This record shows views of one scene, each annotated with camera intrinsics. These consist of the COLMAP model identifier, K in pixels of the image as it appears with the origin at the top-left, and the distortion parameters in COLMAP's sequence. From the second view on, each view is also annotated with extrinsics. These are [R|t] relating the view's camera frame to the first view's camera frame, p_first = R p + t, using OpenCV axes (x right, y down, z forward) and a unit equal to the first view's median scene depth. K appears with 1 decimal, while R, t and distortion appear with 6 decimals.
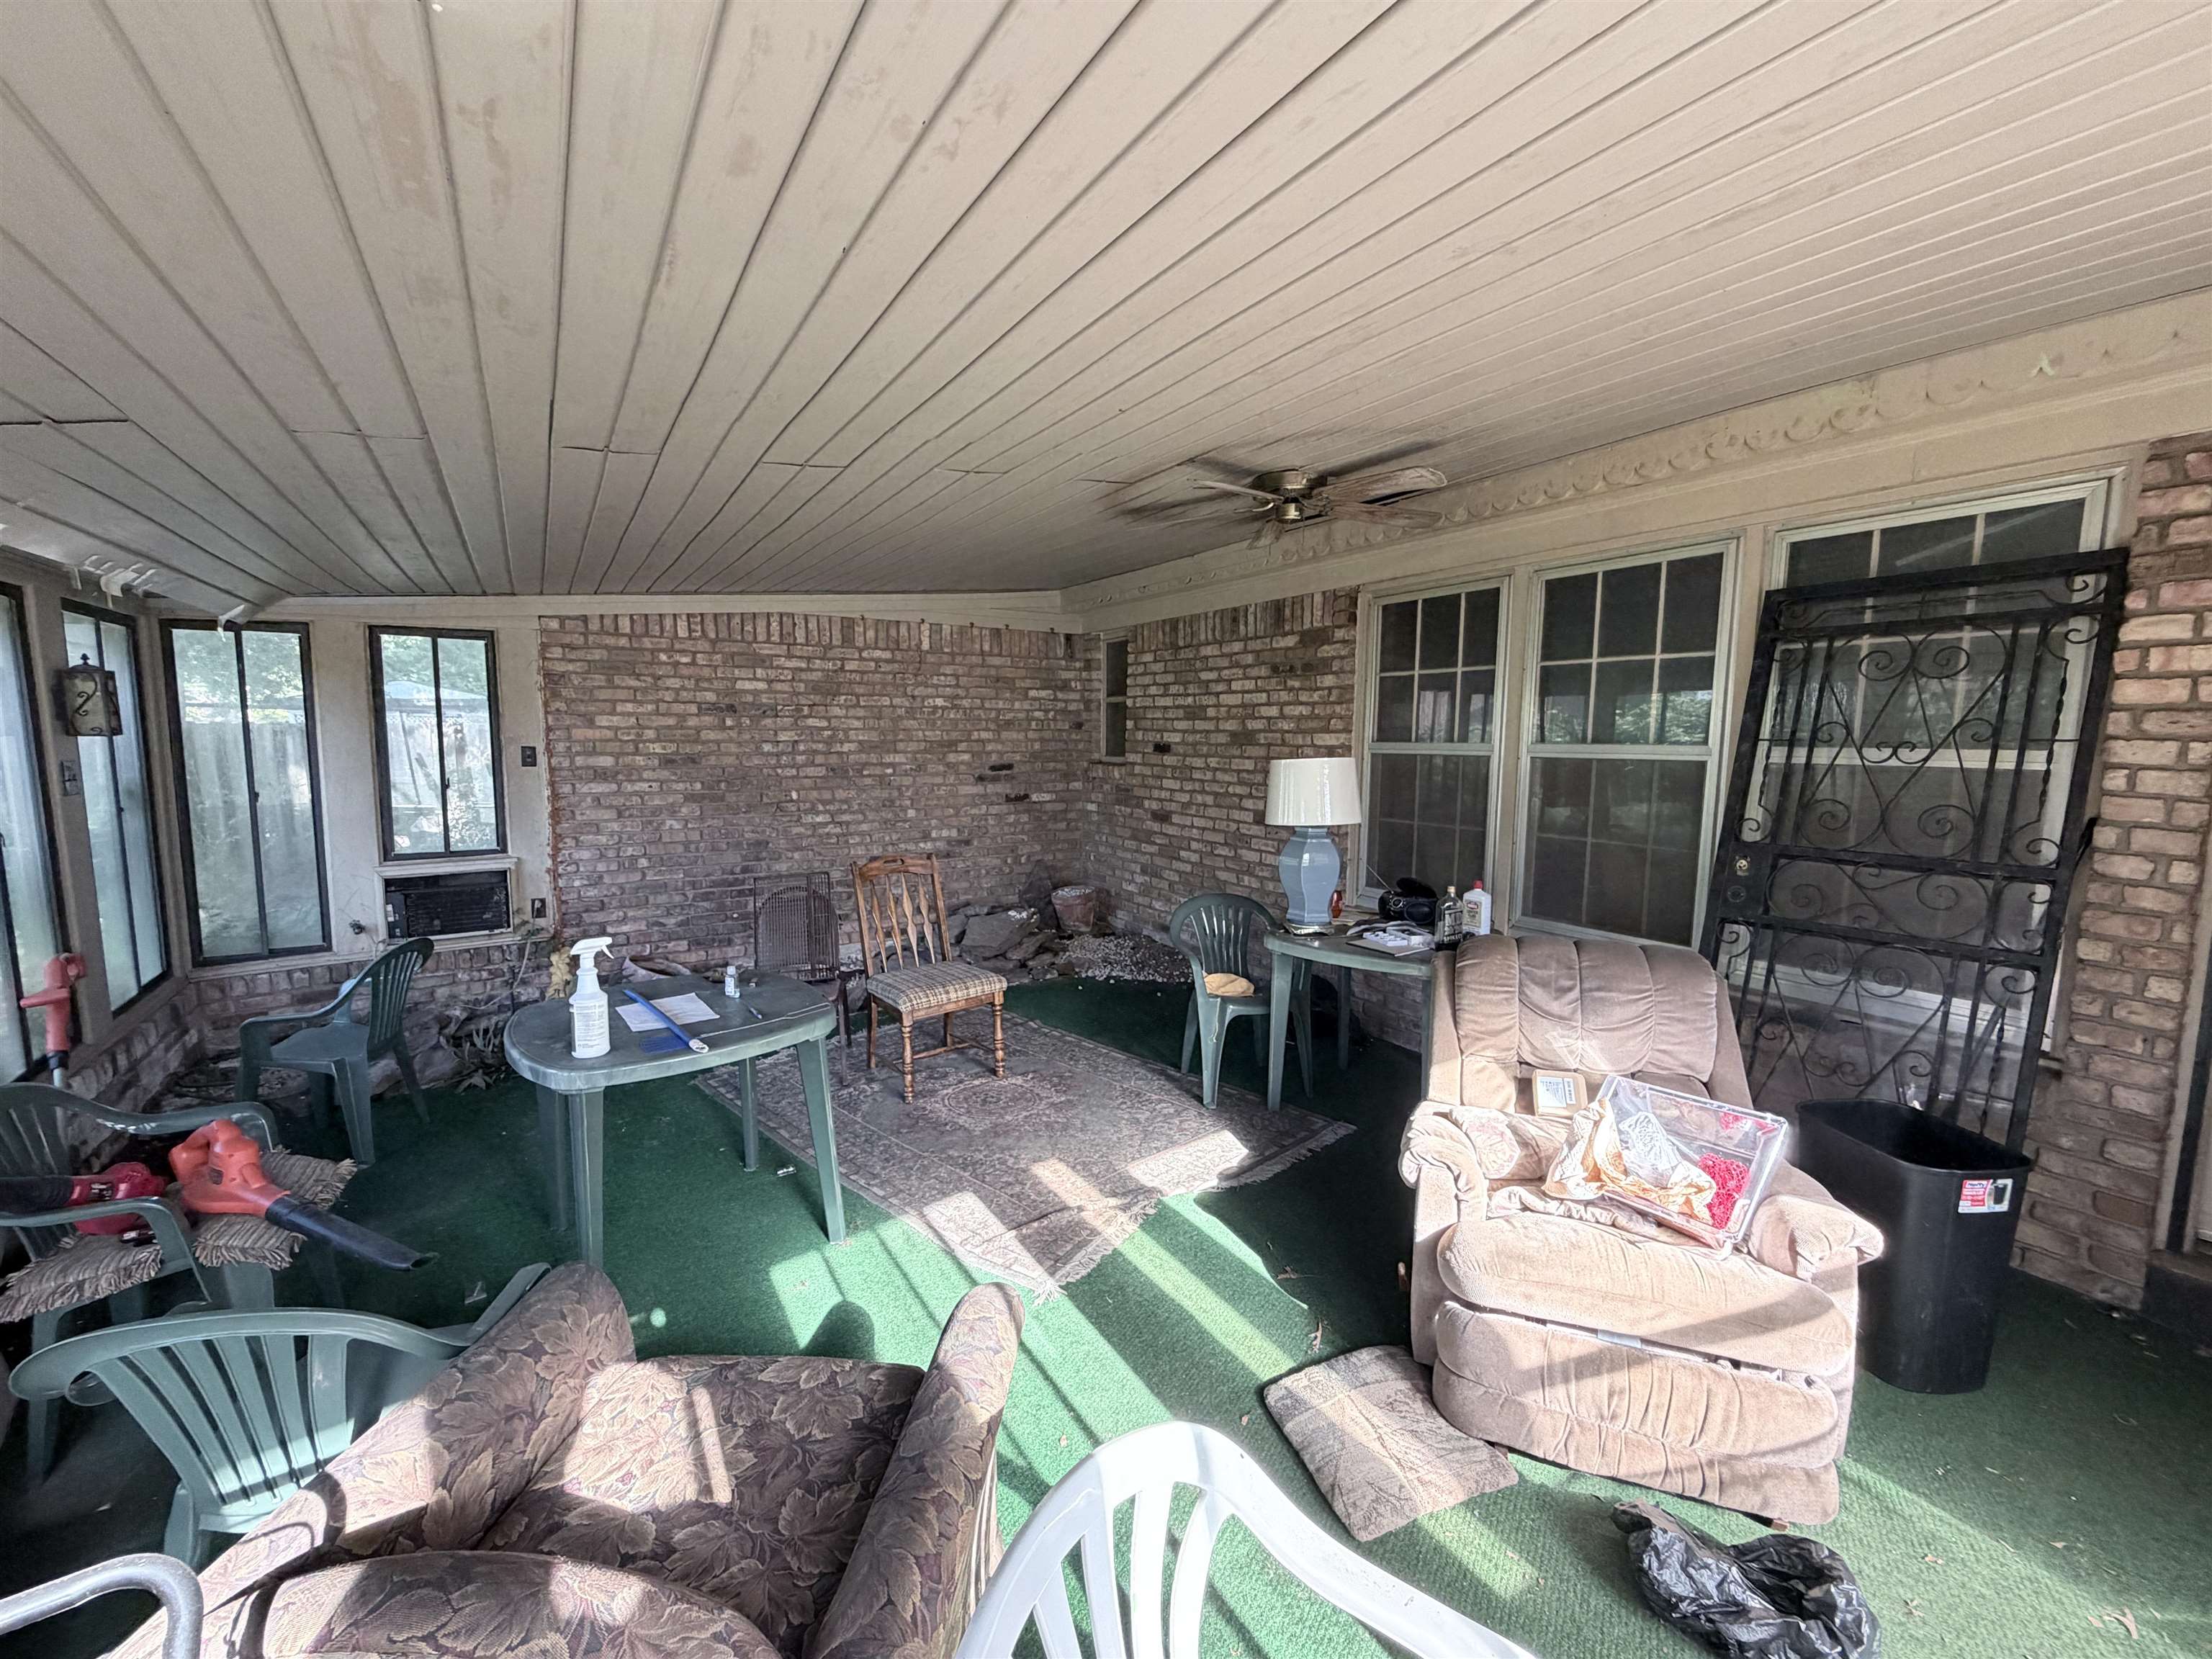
lens RADIAL K [[880.4, 0, 1074.1], [0, 880.4, 831.0], [0, 0, 1]] dist [-0.001999, 0.000731]
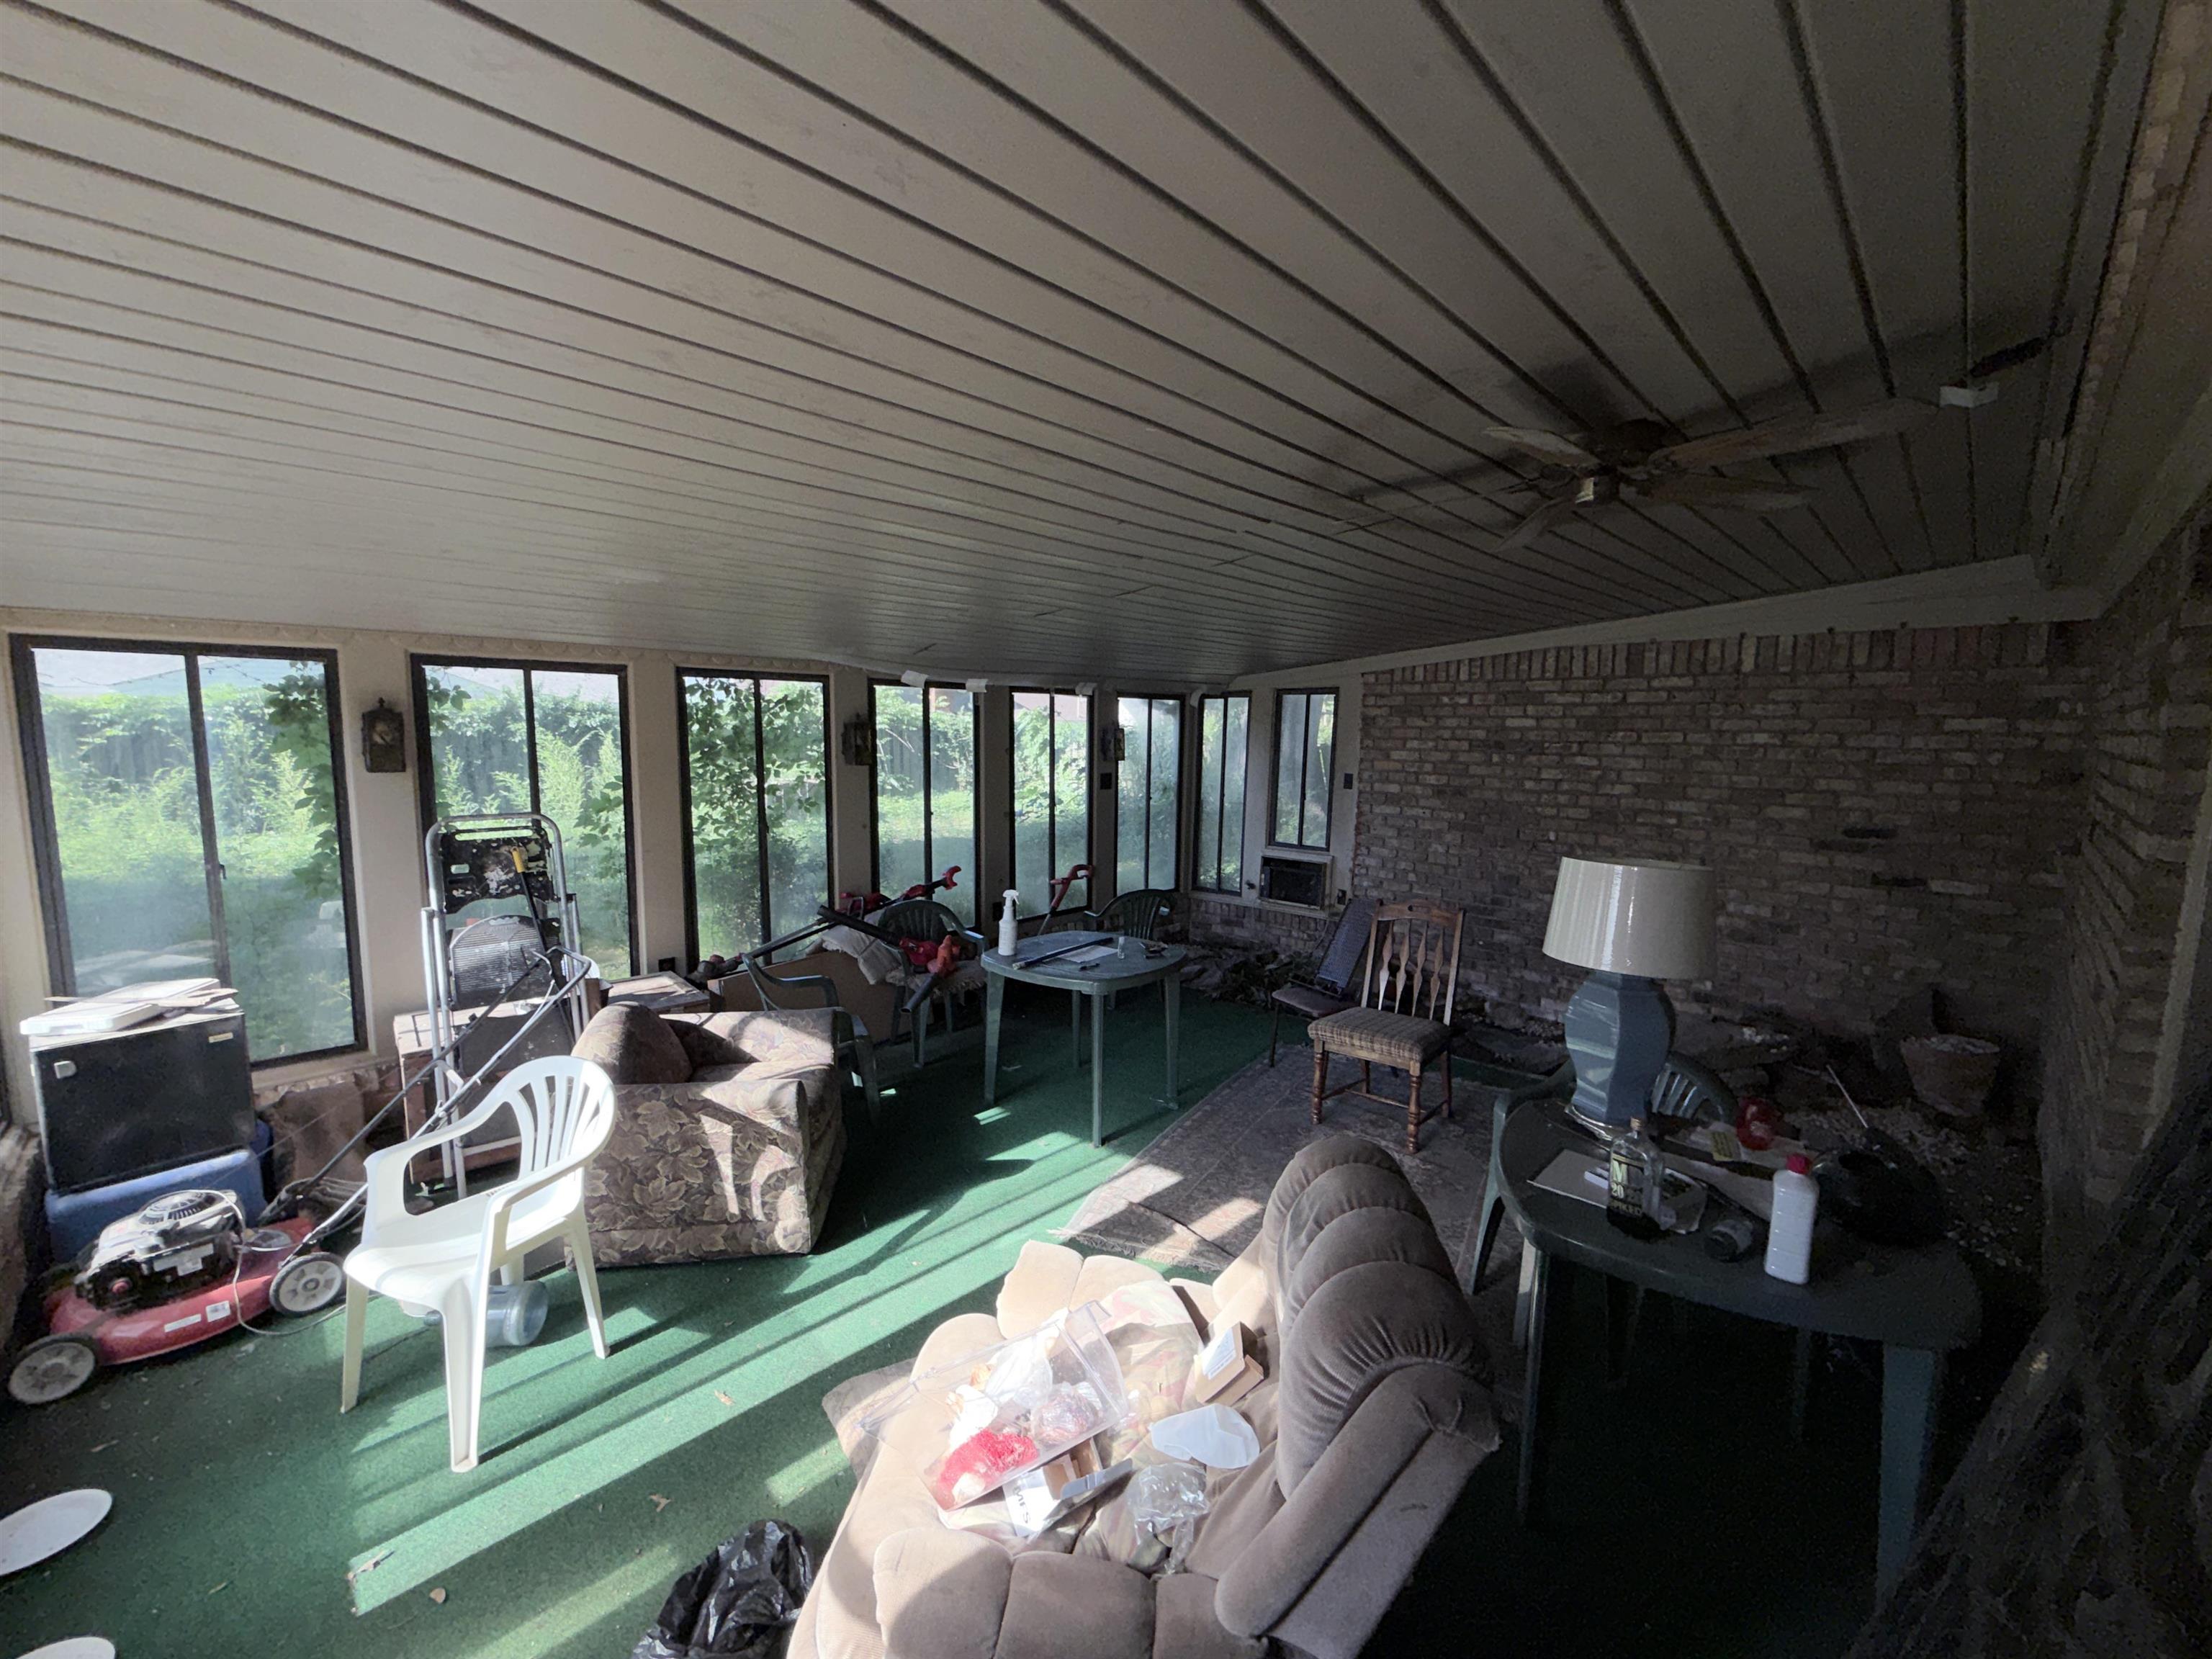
lens RADIAL K [[880.4, 0, 1104.1], [0, 880.4, 825.2], [0, 0, 1]] dist [-0.001999, 0.000731]
pose [[0.237882, 0.107584, -0.965318, 0.506335], [-0.115137, 0.989963, 0.081958, -0.076672], [0.964446, 0.091647, 0.247881, 0.299280]]
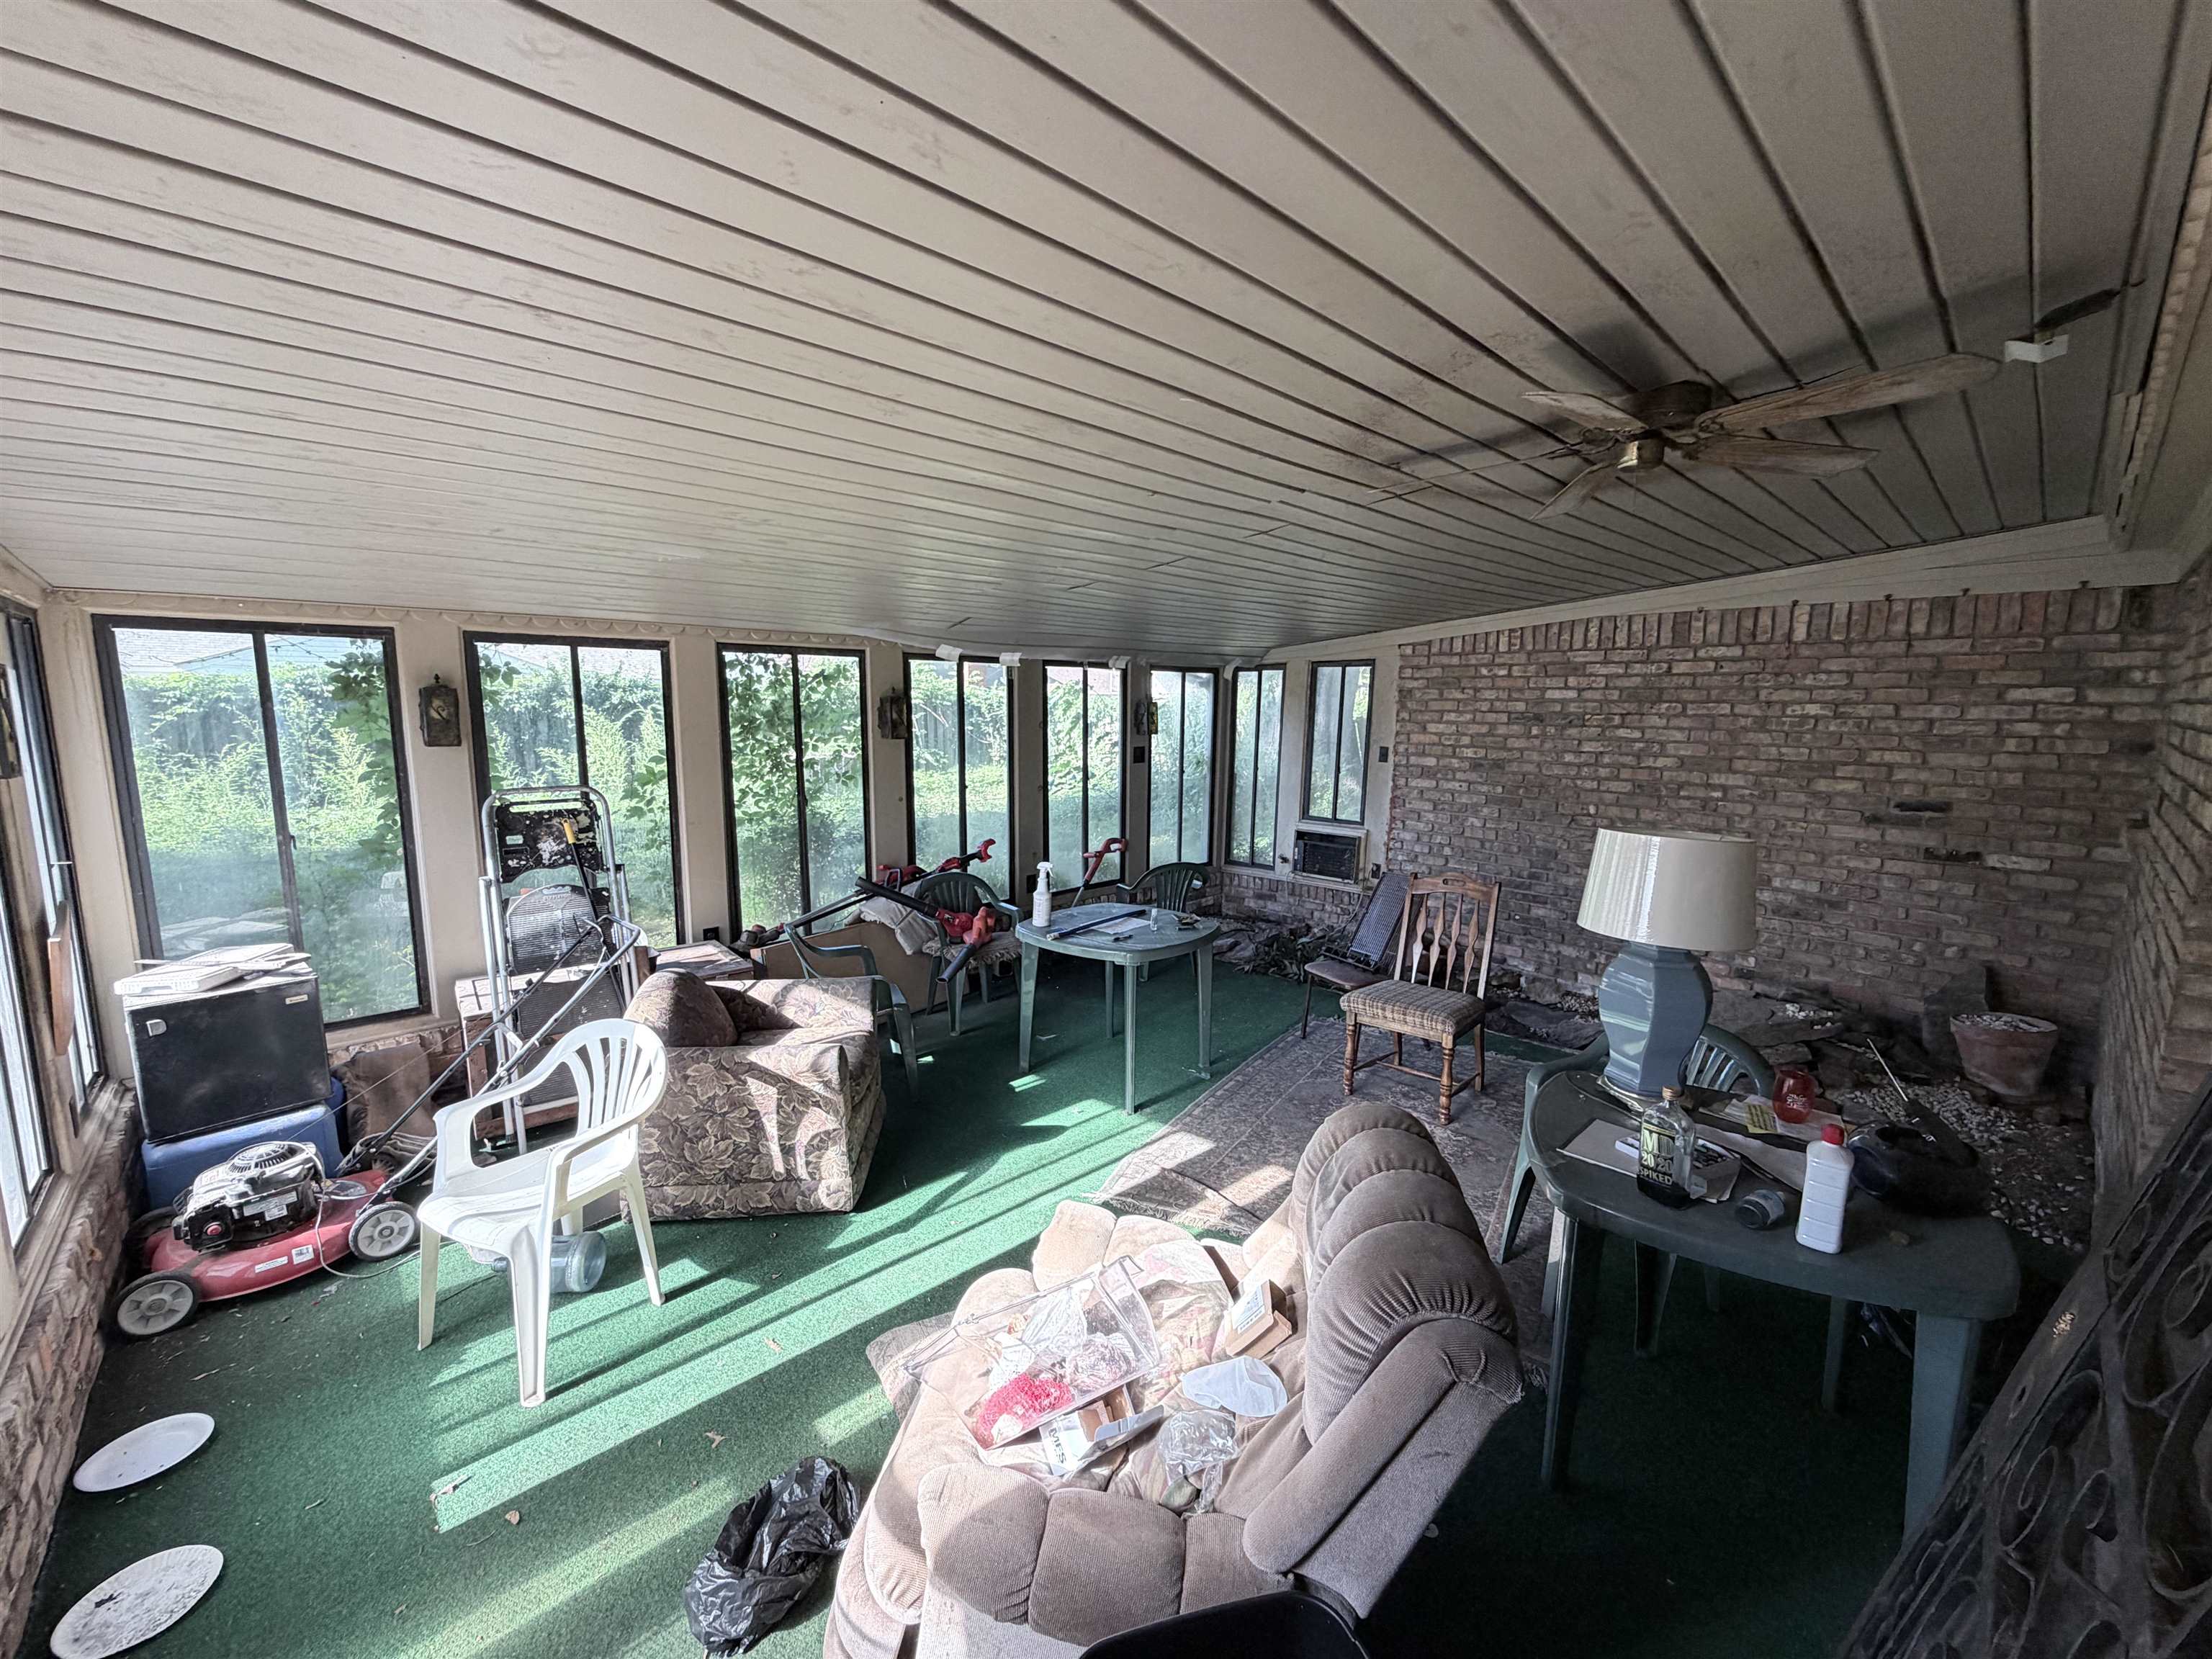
lens RADIAL K [[880.4, 0, 1104.5], [0, 880.4, 825.9], [0, 0, 1]] dist [-0.001999, 0.000731]
pose [[0.201983, 0.136269, -0.969863, 0.511403], [-0.112451, 0.986951, 0.115251, -0.075581], [0.972912, 0.085784, 0.214671, 0.297959]]
